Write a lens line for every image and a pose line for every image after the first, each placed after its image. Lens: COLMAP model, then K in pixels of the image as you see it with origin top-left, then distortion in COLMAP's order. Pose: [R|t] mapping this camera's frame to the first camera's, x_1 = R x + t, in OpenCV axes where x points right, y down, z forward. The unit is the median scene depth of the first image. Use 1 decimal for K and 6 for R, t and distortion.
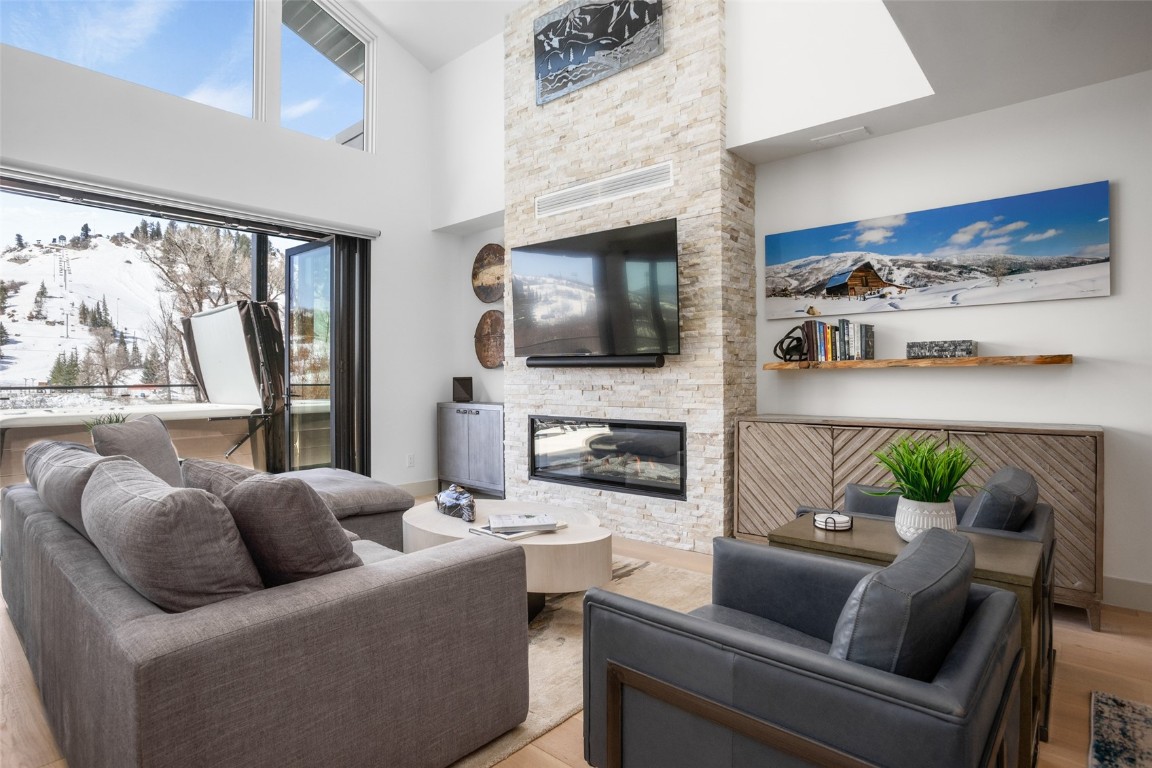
lens RADIAL K [[597.2, 0, 572.0], [0, 597.2, 378.2], [0, 0, 1]] dist [-0.057381, 0.022752]
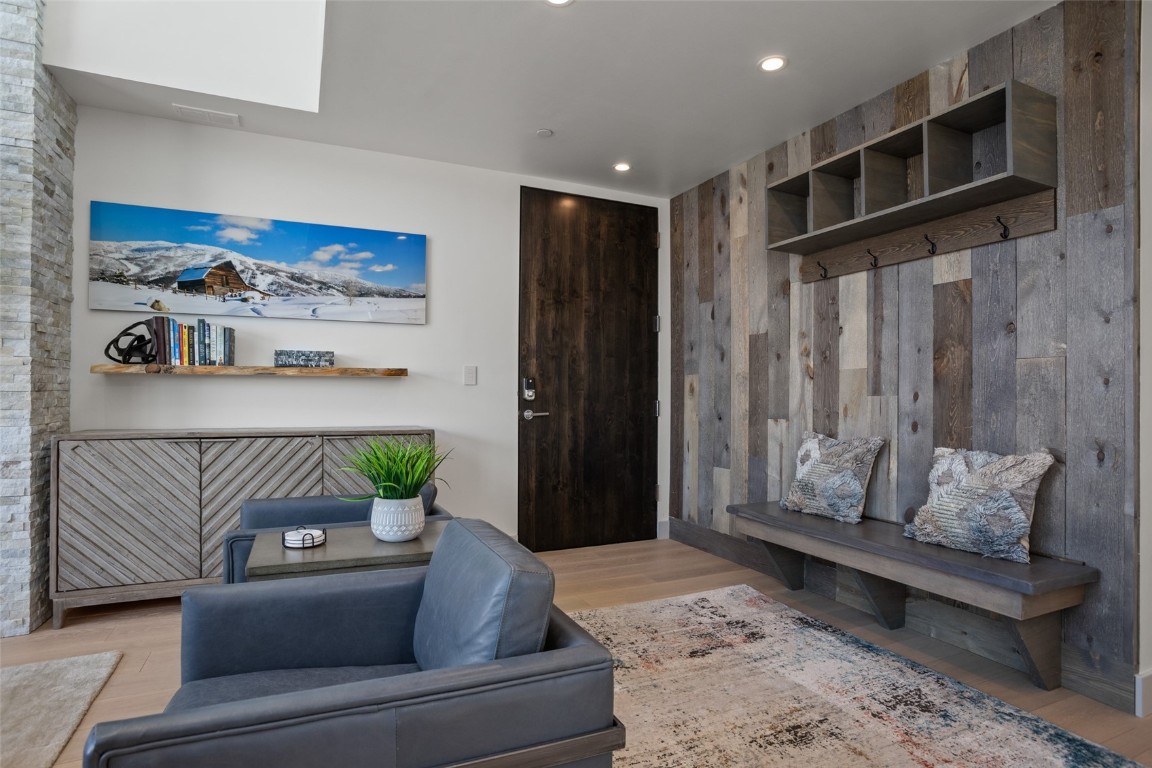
lens RADIAL K [[595.3, 0, 556.2], [0, 595.3, 390.7], [0, 0, 1]] dist [-0.057233, 0.031734]
pose [[0.430130, 0.012155, 0.902685, -0.106382], [-0.009471, 0.999915, -0.008952, 0.010697], [-0.902717, -0.004699, 0.430208, 0.134034]]
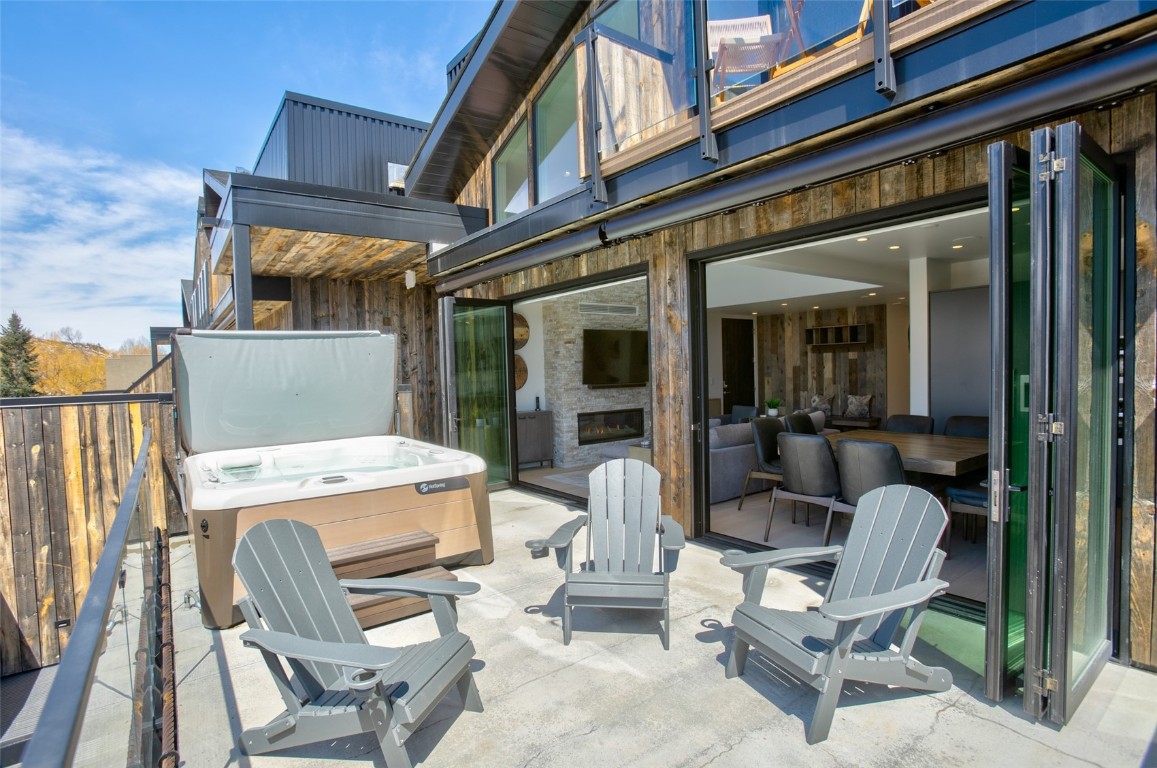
lens RADIAL K [[545.5, 0, 567.6], [0, 545.5, 387.8], [0, 0, 1]] dist [-0.069417, 0.027826]
pose [[0.233506, -0.037498, 0.971632, -2.400352], [0.024712, 0.999162, 0.032622, -0.107304], [-0.972041, 0.016394, 0.234237, 0.817455]]
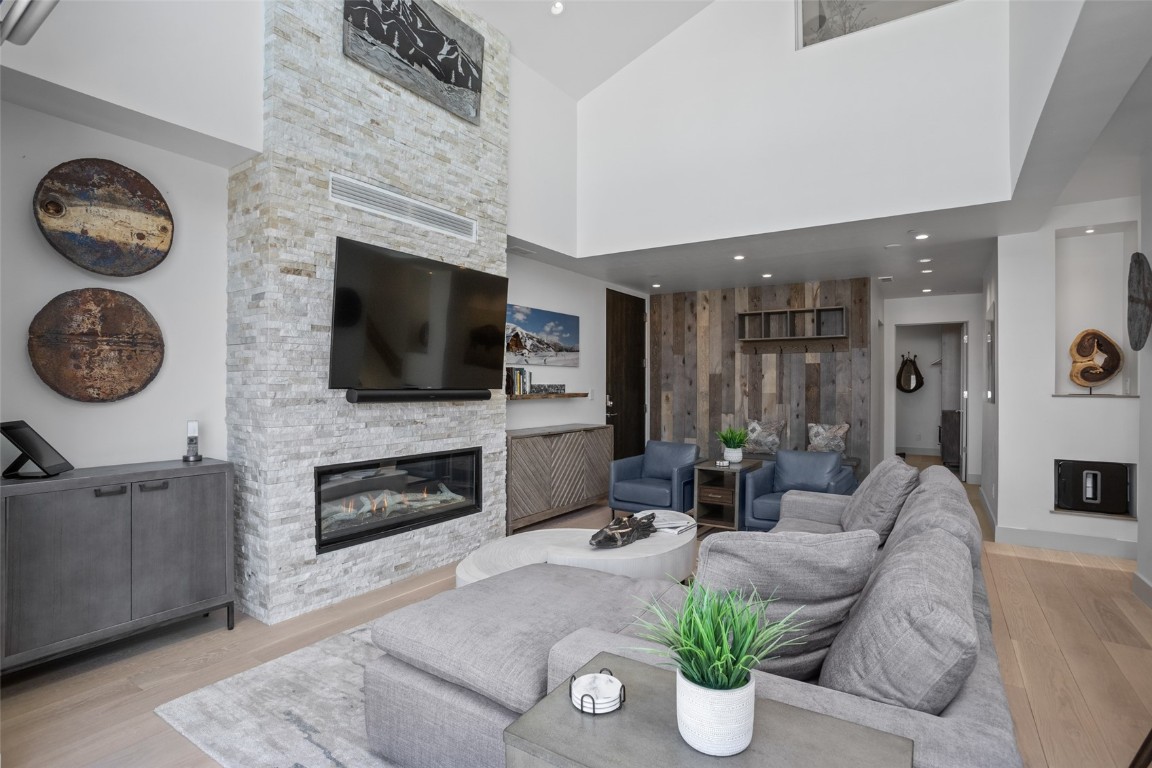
lens RADIAL K [[565.1, 0, 560.8], [0, 565.1, 383.7], [0, 0, 1]] dist [-0.047803, 0.000318]
pose [[-0.106012, 0.004342, 0.994355, -1.026827], [-0.005522, 0.999972, -0.004955, -0.049668], [-0.994350, -0.006017, -0.105985, 1.035882]]
